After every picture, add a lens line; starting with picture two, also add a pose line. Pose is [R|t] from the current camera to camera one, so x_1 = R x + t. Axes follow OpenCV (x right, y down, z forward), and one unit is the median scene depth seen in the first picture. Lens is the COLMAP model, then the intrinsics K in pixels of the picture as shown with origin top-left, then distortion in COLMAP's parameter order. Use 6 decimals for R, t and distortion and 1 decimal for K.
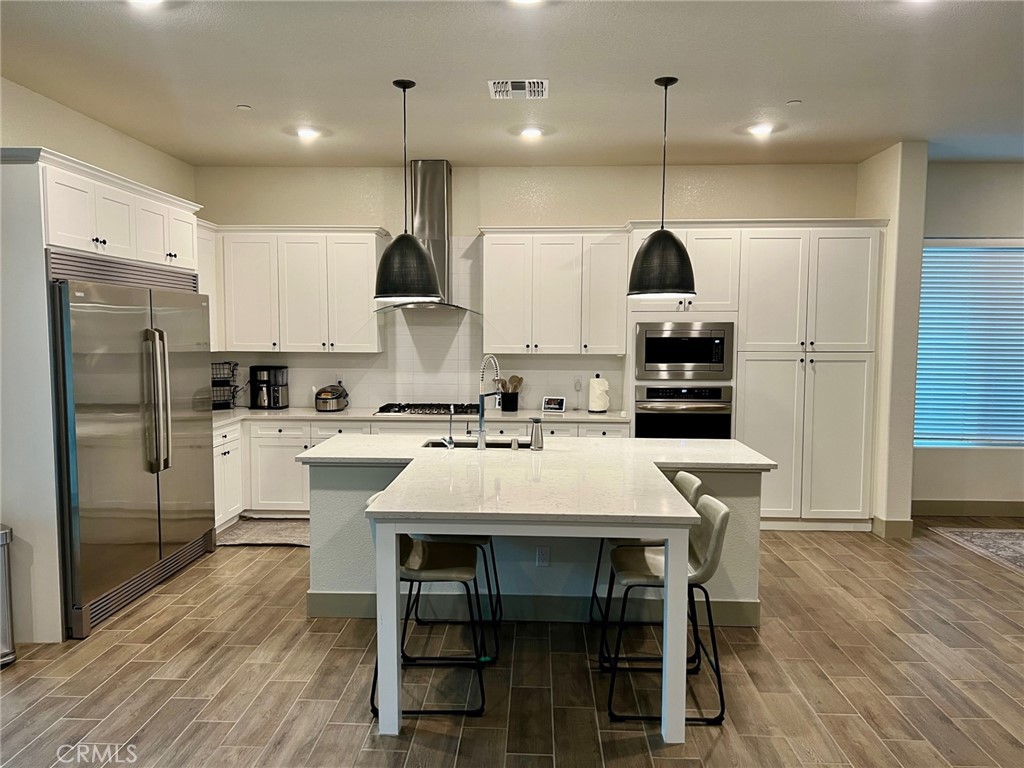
lens RADIAL K [[764.9, 0, 508.8], [0, 764.9, 390.7], [0, 0, 1]] dist [0.078525, -0.090326]
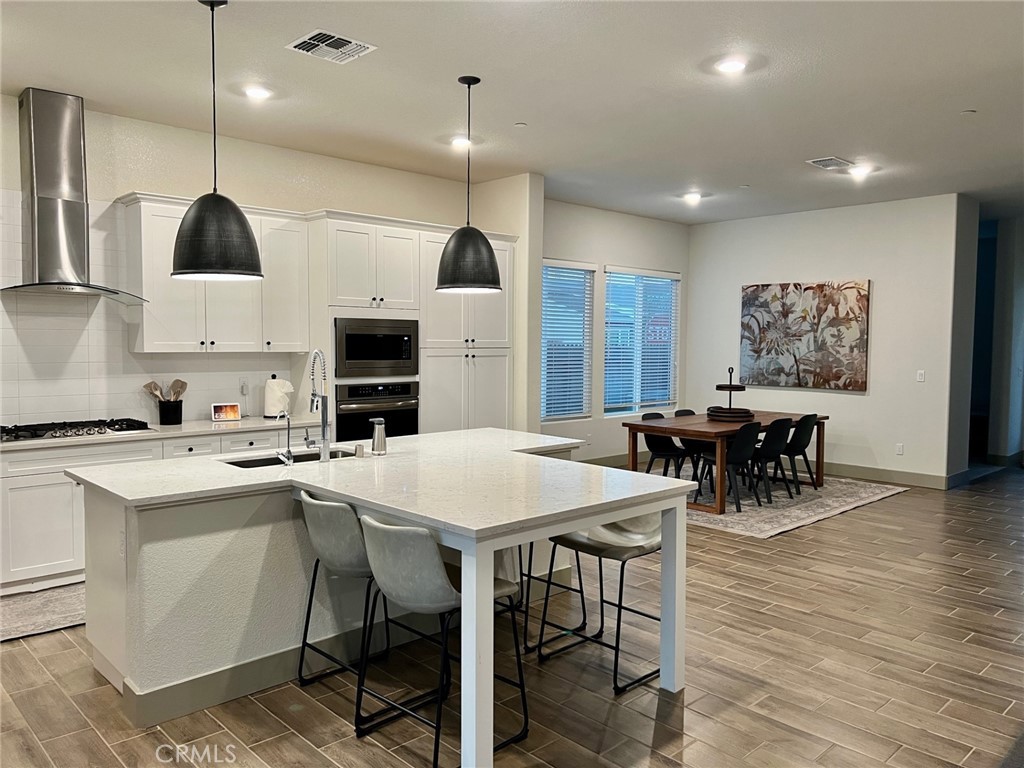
lens RADIAL K [[767.2, 0, 514.6], [0, 767.2, 381.1], [0, 0, 1]] dist [0.067967, -0.081075]
pose [[0.695491, -0.036893, 0.717587, -0.361398], [0.051481, 0.998673, 0.001449, -0.001135], [-0.716688, 0.035935, 0.696468, 0.186443]]
